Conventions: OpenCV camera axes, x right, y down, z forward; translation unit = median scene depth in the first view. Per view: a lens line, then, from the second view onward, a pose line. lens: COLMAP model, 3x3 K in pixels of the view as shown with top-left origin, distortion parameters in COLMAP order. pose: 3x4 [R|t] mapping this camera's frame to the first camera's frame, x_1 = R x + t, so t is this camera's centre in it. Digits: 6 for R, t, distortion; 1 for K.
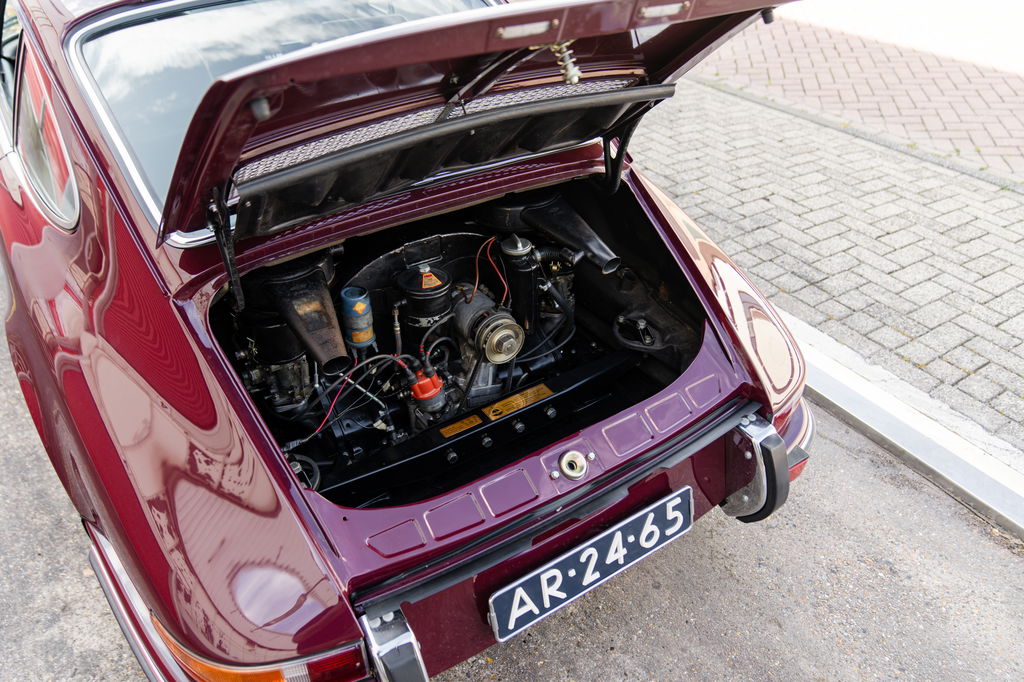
lens RADIAL K [[716.3, 0, 497.6], [0, 716.3, 340.4], [0, 0, 1]] dist [-0.023627, 0.003575]
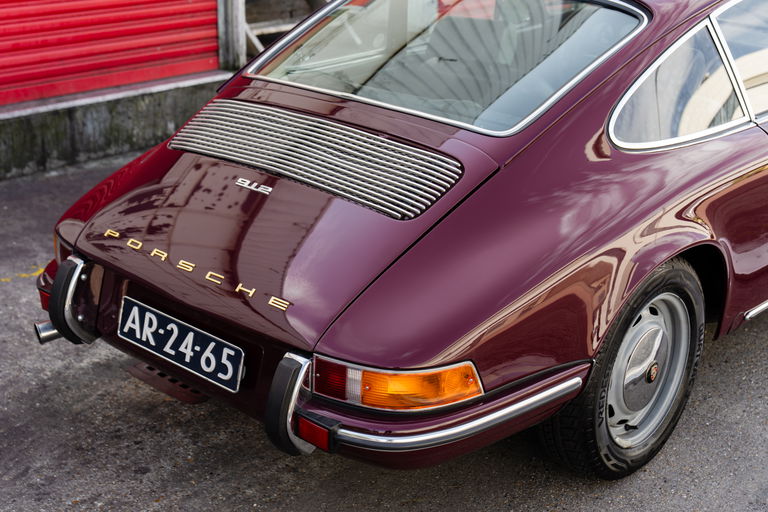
lens RADIAL K [[1143.7, 0, 384.0], [0, 1143.7, 256.0], [0, 0, 1]] dist [0.000272, 0.107535]
pose [[0.274455, 0.350989, -0.895255, 1.856569], [-0.593250, 0.794514, 0.129623, -0.287580], [0.756788, 0.495534, 0.426283, 0.266105]]
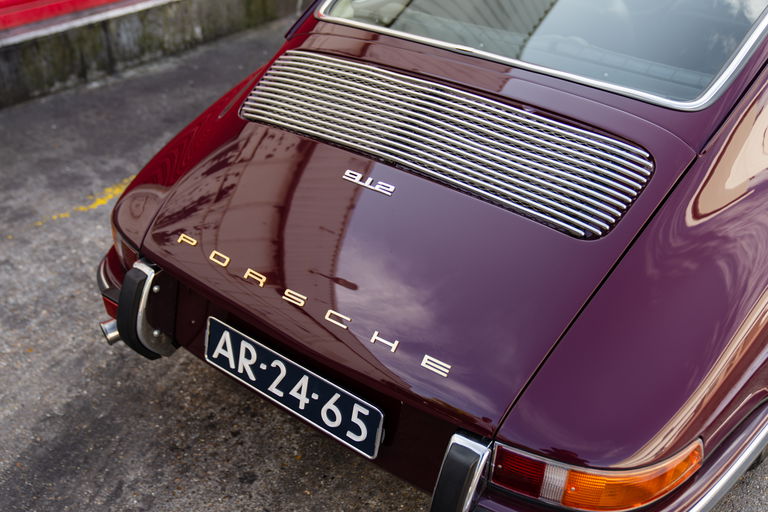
lens RADIAL K [[769.2, 0, 384.0], [0, 769.2, 256.0], [0, 0, 1]] dist [0.000314, -0.010978]
pose [[0.349782, 0.523919, -0.776634, 0.881235], [-0.569829, 0.776998, 0.267524, -0.210208], [0.743605, 0.348973, 0.570324, 0.333329]]
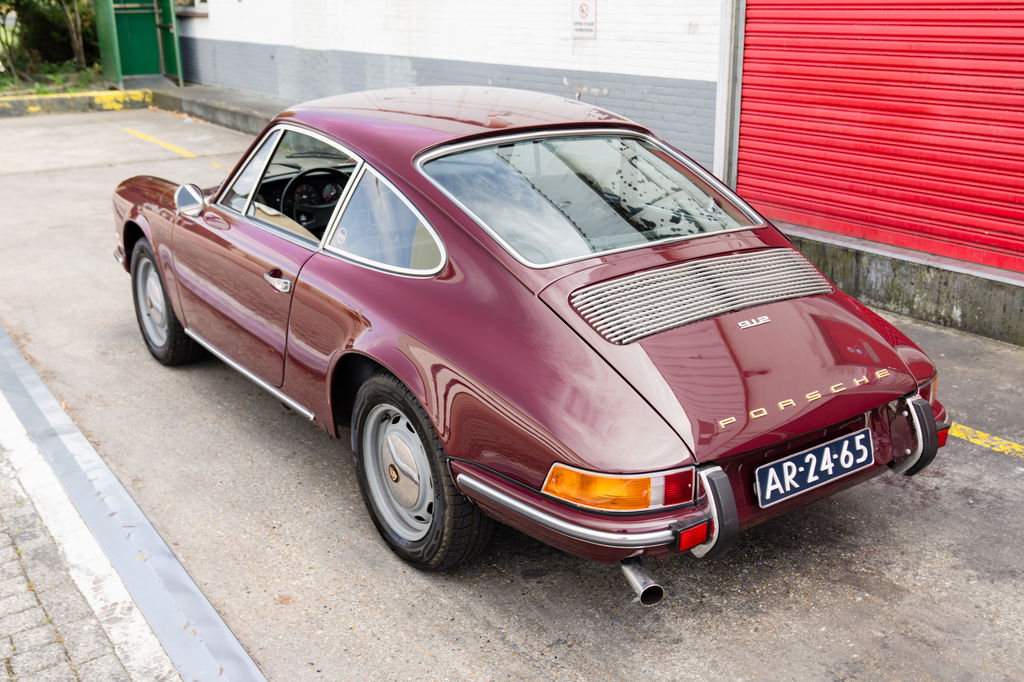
lens RADIAL K [[1074.0, 0, 512.0], [0, 1074.0, 341.0], [0, 0, 1]] dist [-0.001217, 0.015881]
pose [[-0.999256, 0.036292, -0.013050, -0.665172], [0.010250, 0.576126, 0.817297, -2.610916], [0.037179, 0.816555, -0.576069, 3.344712]]
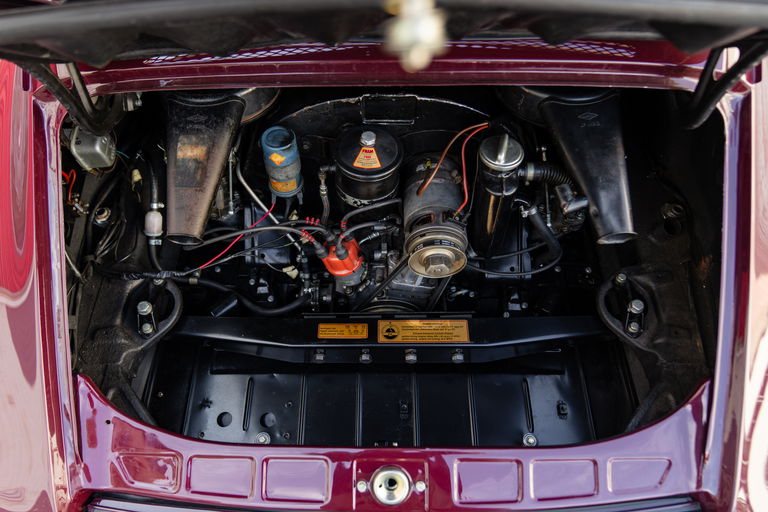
lens RADIAL K [[537.2, 0, 373.2], [0, 537.2, 255.5], [0, 0, 1]] dist [-0.023627, 0.003575]
pose [[0.840562, 0.455232, -0.293633, 0.126660], [-0.312098, 0.850002, 0.424372, -0.240639], [0.442776, -0.265069, 0.856556, 0.485547]]
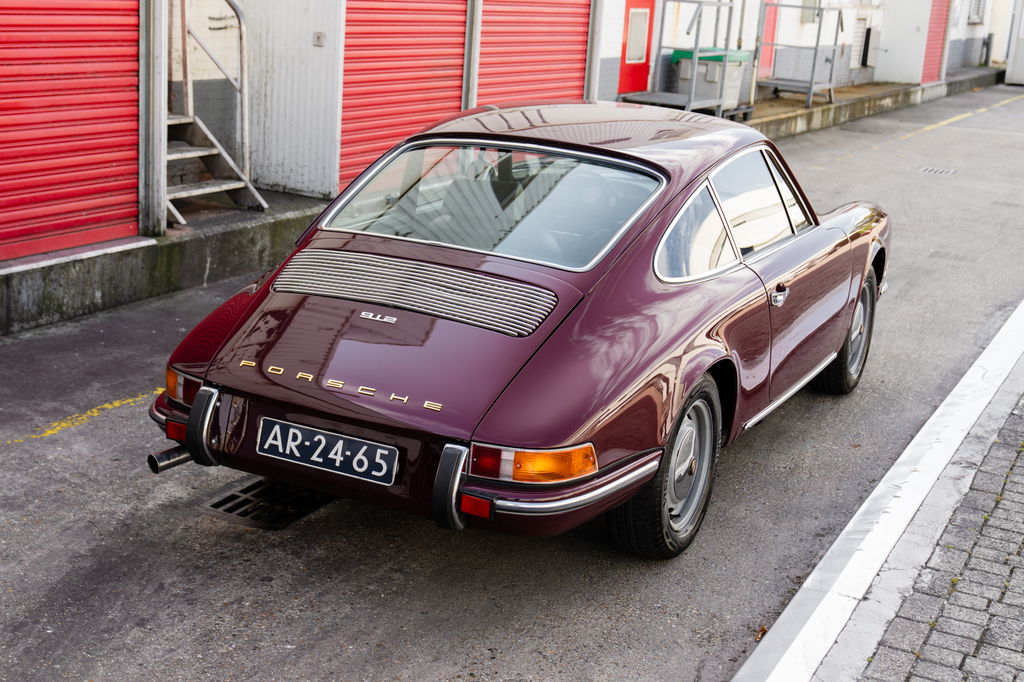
lens RADIAL K [[1428.8, 0, 473.0], [0, 1428.8, 339.0], [0, 0, 1]] dist [0.009686, 0.011372]
pose [[0.500098, 0.249996, -0.829098, 2.488146], [-0.566691, 0.818430, -0.095039, 0.196397], [0.654800, 0.517372, 0.550966, -0.554561]]
